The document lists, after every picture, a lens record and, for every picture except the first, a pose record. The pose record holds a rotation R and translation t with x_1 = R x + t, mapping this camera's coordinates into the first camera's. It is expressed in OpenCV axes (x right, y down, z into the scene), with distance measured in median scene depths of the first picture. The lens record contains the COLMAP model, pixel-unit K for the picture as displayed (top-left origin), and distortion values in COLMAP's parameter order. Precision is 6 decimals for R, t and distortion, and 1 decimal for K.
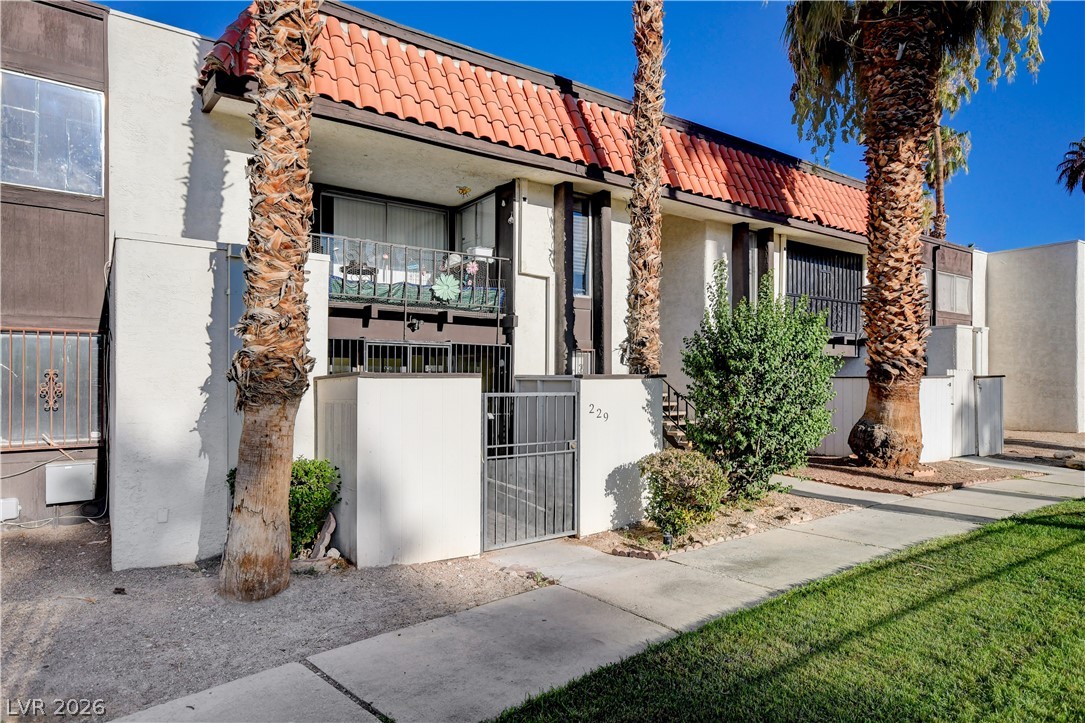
lens RADIAL K [[626.0, 0, 537.3], [0, 626.0, 365.6], [0, 0, 1]] dist [0.006866, 0.001787]
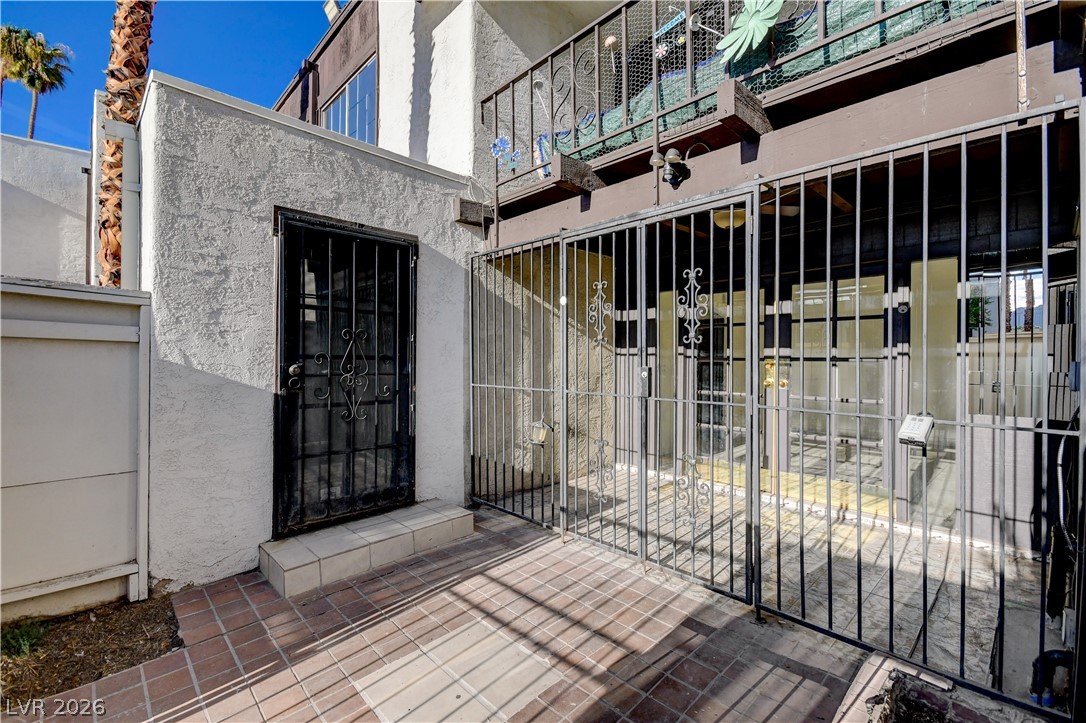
lens RADIAL K [[483.3, 0, 538.0], [0, 483.3, 366.3], [0, 0, 1]] dist [0.002255, -0.000039]
pose [[0.132050, -0.006788, -0.991220, 0.087217], [0.004461, 0.999970, -0.006253, 0.059348], [0.991233, -0.003596, 0.132077, 0.814849]]
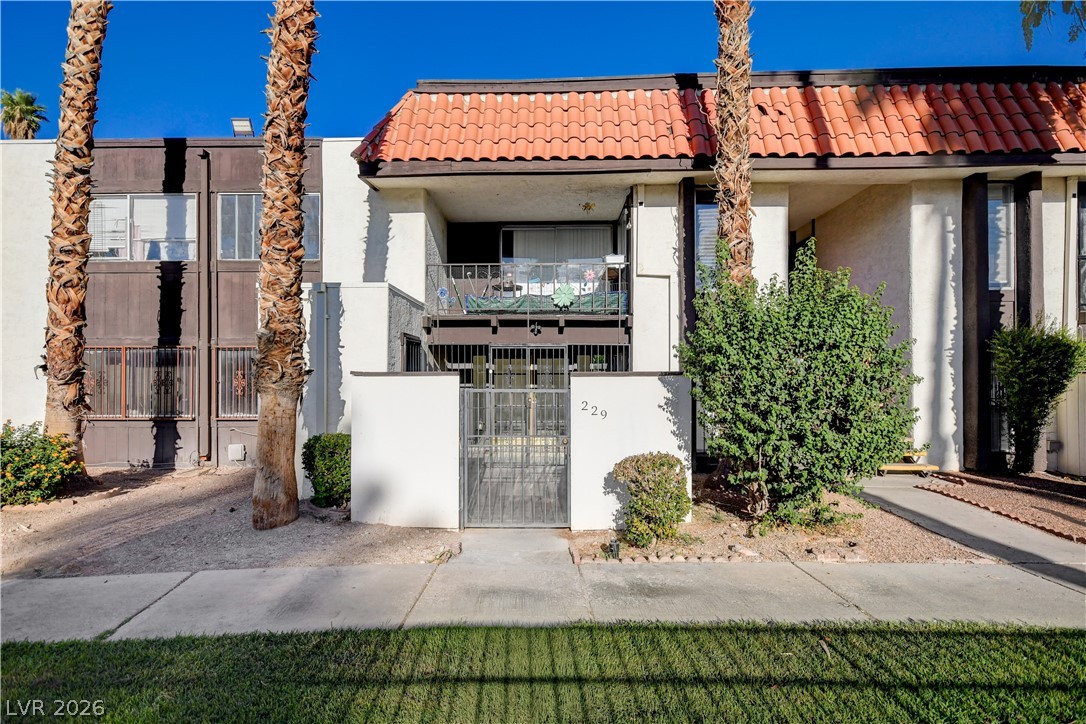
lens RADIAL K [[540.5, 0, 543.0], [0, 540.5, 362.0], [0, 0, 1]] dist [0.011092, -0.001041]
pose [[0.802489, -0.015836, -0.596456, 0.386206], [0.014508, 0.999870, -0.007028, 0.002311], [0.596490, -0.003014, 0.802615, 0.178862]]
